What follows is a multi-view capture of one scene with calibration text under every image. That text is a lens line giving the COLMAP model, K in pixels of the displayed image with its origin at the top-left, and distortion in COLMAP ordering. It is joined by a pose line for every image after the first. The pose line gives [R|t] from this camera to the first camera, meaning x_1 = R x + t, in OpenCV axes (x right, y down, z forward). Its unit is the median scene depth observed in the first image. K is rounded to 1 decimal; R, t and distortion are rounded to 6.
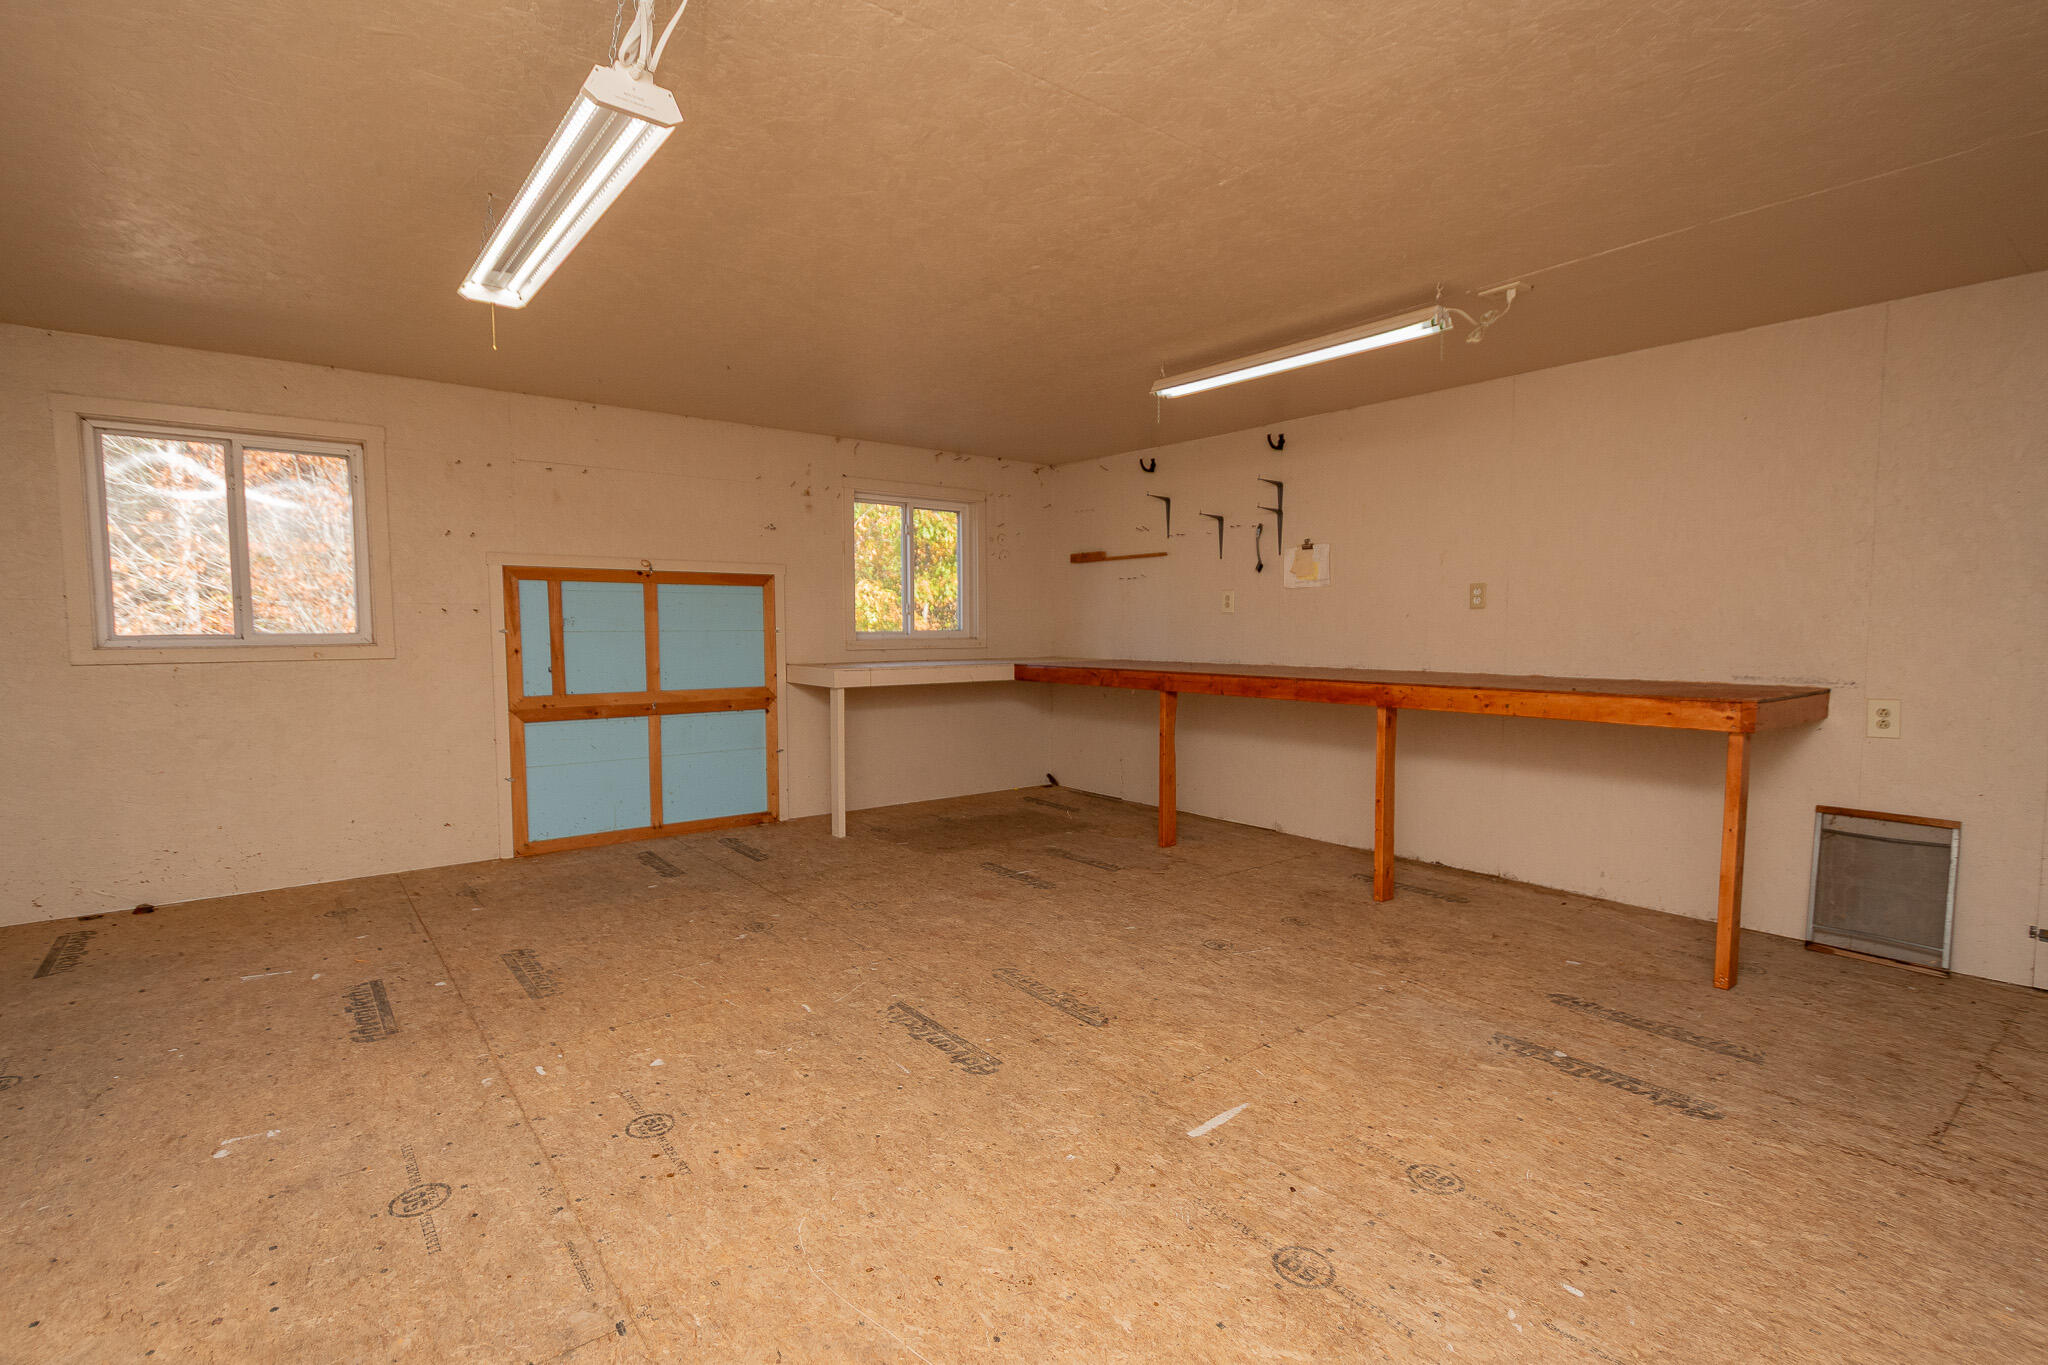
lens RADIAL K [[955.7, 0, 1024.4], [0, 955.7, 685.9], [0, 0, 1]] dist [0.021772, -0.000013]
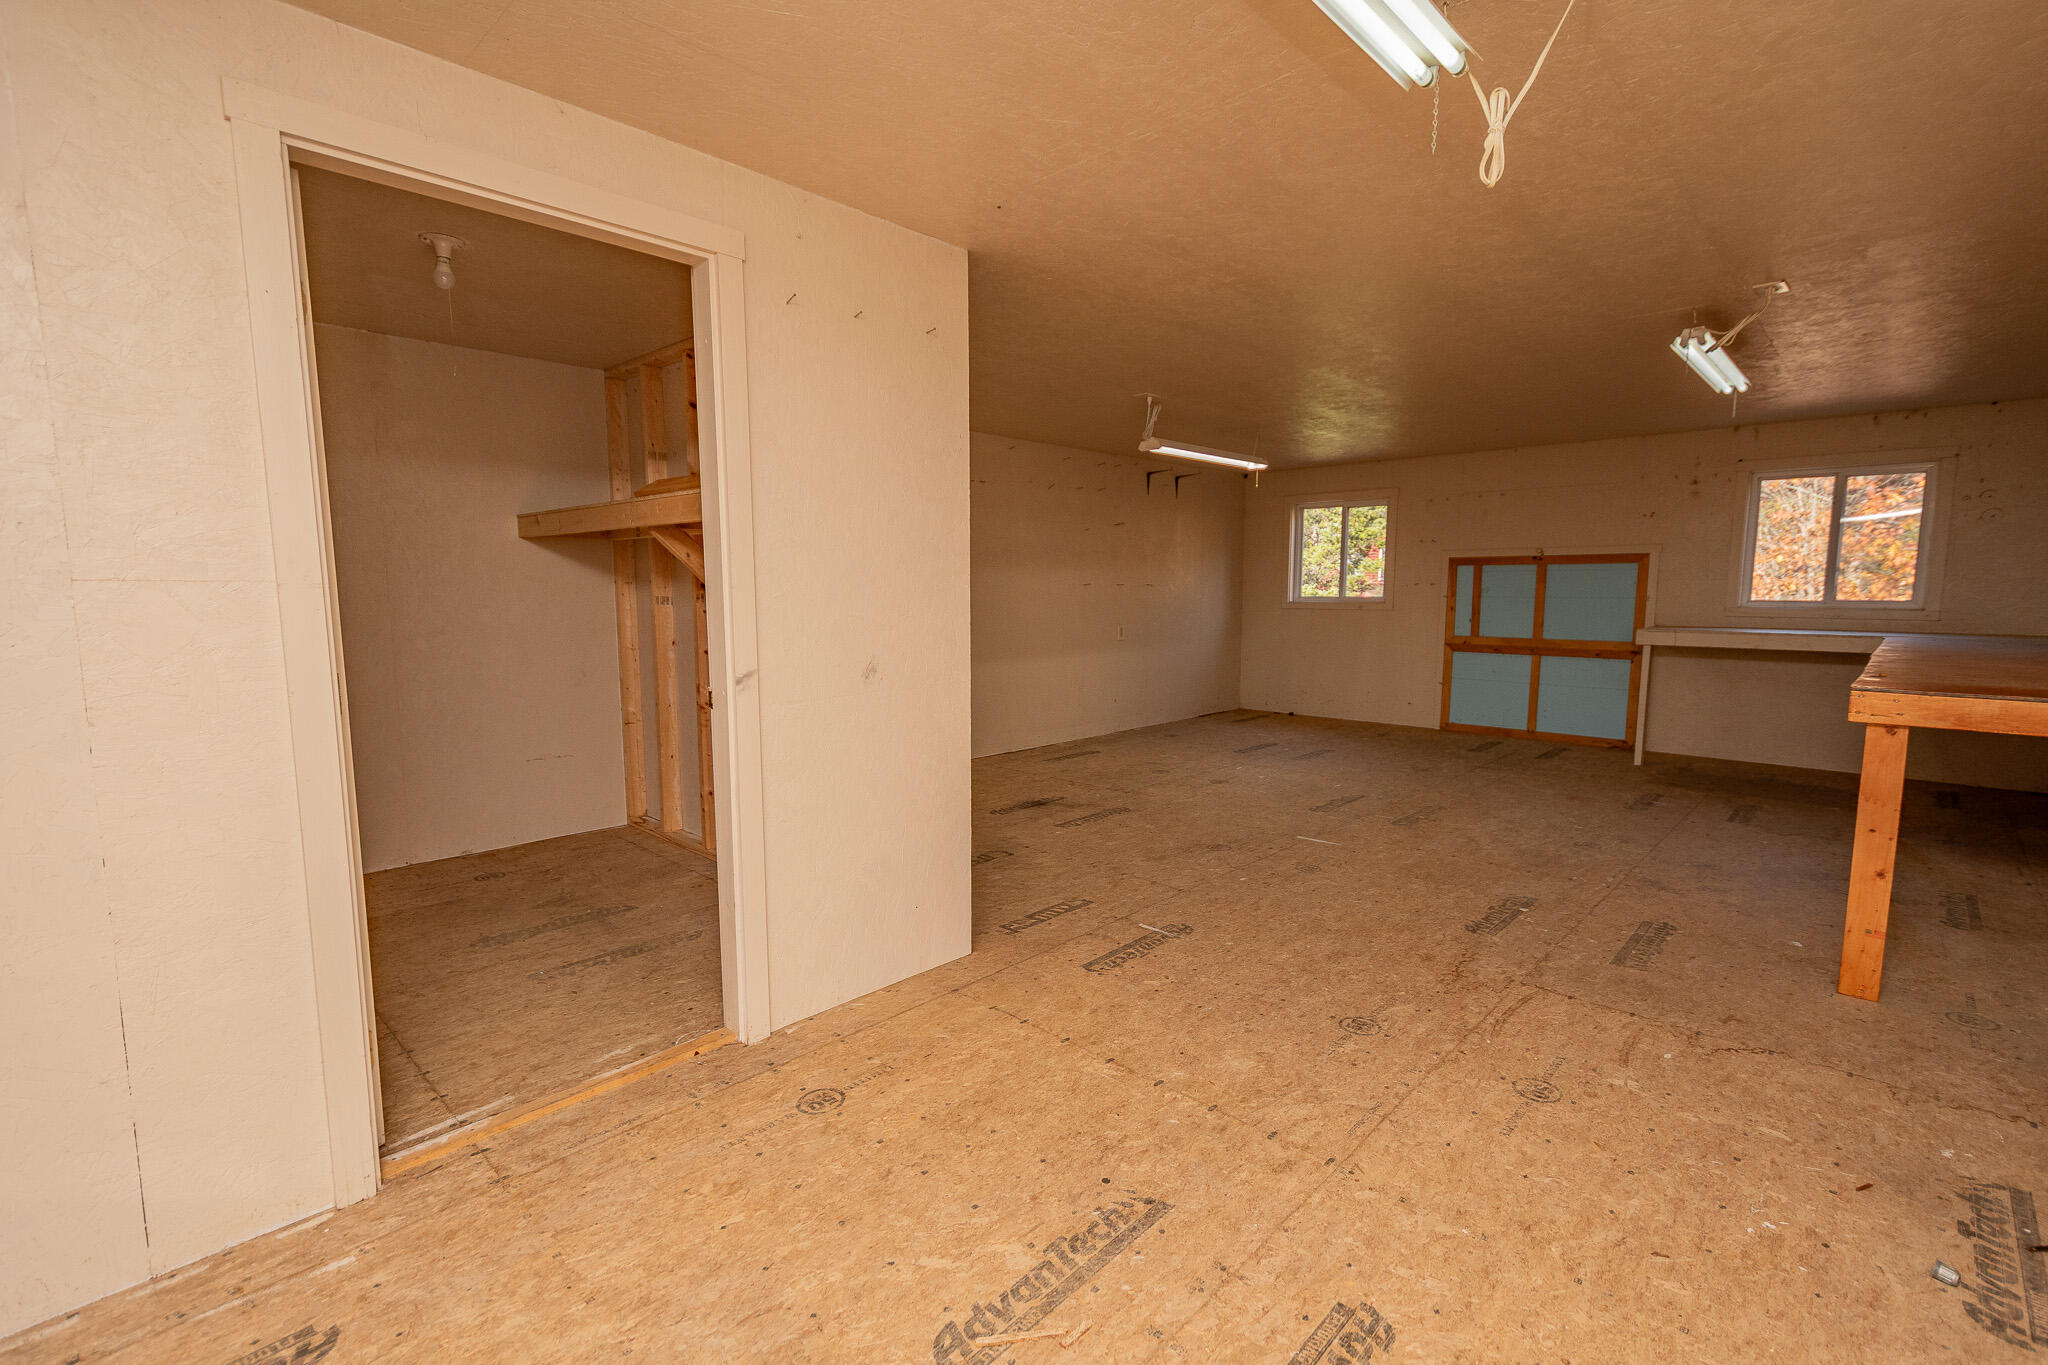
lens RADIAL K [[906.1, 0, 1026.1], [0, 906.1, 692.2], [0, 0, 1]] dist [0.002453, -0.000023]
pose [[0.124196, 0.114956, -0.985576, 0.936074], [-0.066444, 0.992000, 0.107333, -0.010911], [0.990031, 0.052155, 0.130841, 0.058821]]
